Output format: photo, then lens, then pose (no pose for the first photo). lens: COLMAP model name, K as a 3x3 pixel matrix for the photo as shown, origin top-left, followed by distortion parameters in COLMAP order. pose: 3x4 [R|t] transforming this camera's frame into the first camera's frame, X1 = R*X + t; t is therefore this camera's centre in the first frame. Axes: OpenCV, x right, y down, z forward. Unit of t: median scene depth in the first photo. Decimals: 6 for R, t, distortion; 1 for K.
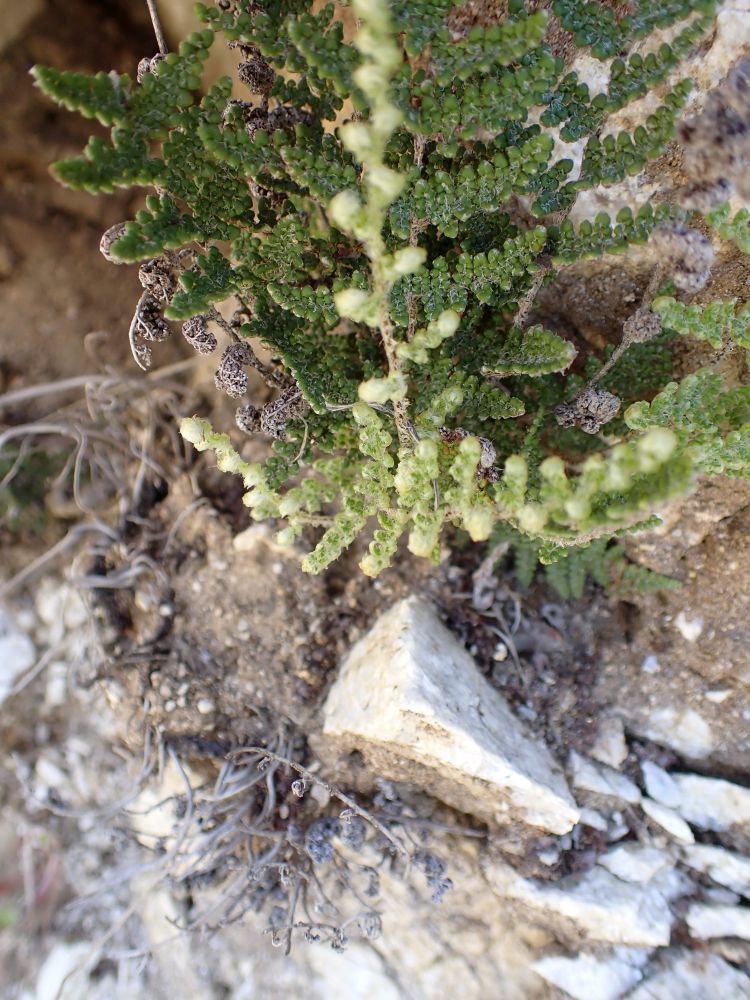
lens RADIAL K [[868.3, 0, 374.4], [0, 868.3, 478.4], [0, 0, 1]] dist [-0.024120, -0.007838]
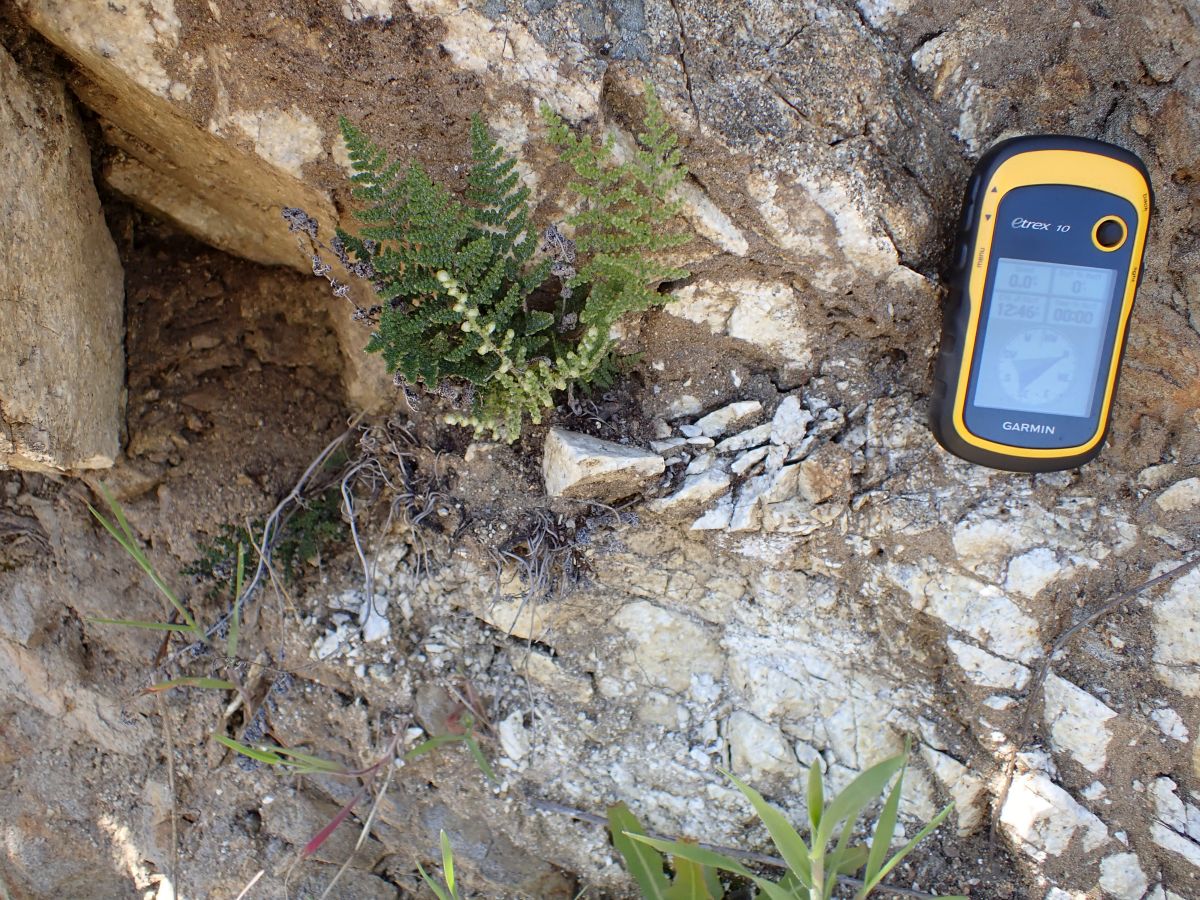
lens RADIAL K [[1041.9, 0, 598.5], [0, 1041.9, 410.1], [0, 0, 1]] dist [-0.024120, -0.007838]
pose [[0.794074, -0.588401, 0.152416, -0.237854], [0.575623, 0.808514, 0.122324, -0.153959], [-0.195206, -0.009400, 0.980717, -1.610453]]
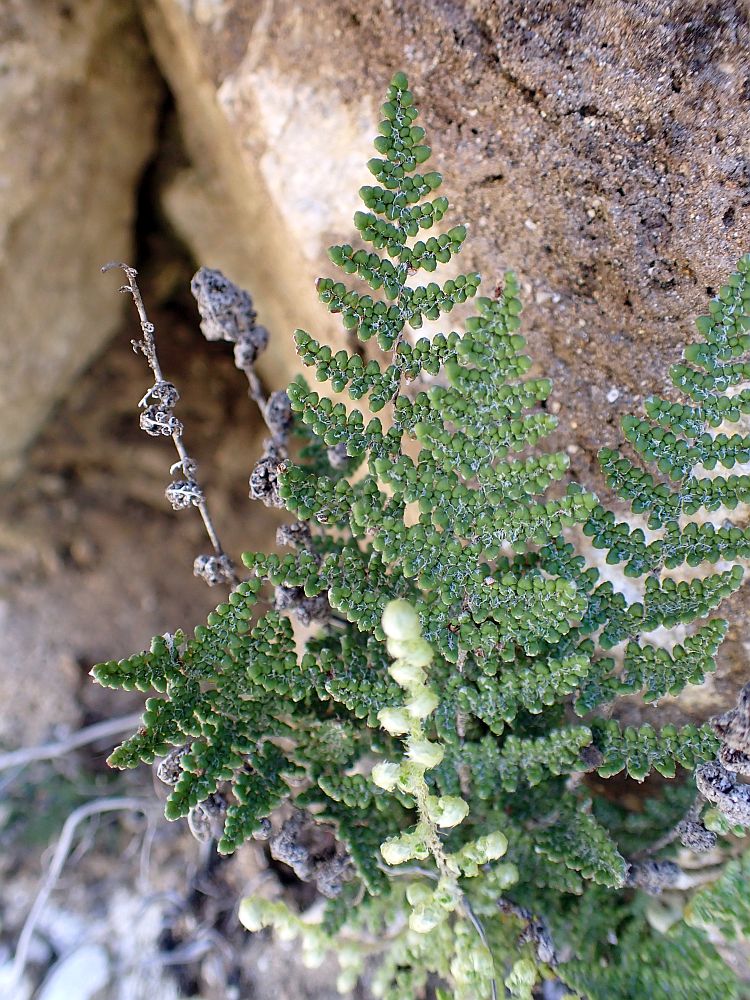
lens RADIAL K [[868.3, 0, 374.4], [0, 868.3, 478.4], [0, 0, 1]] dist [-0.024120, -0.007838]
pose [[0.995248, -0.041376, -0.088148, 0.034223], [0.028023, 0.988641, -0.147662, -0.306917], [0.093256, 0.144490, 0.985102, -0.039398]]
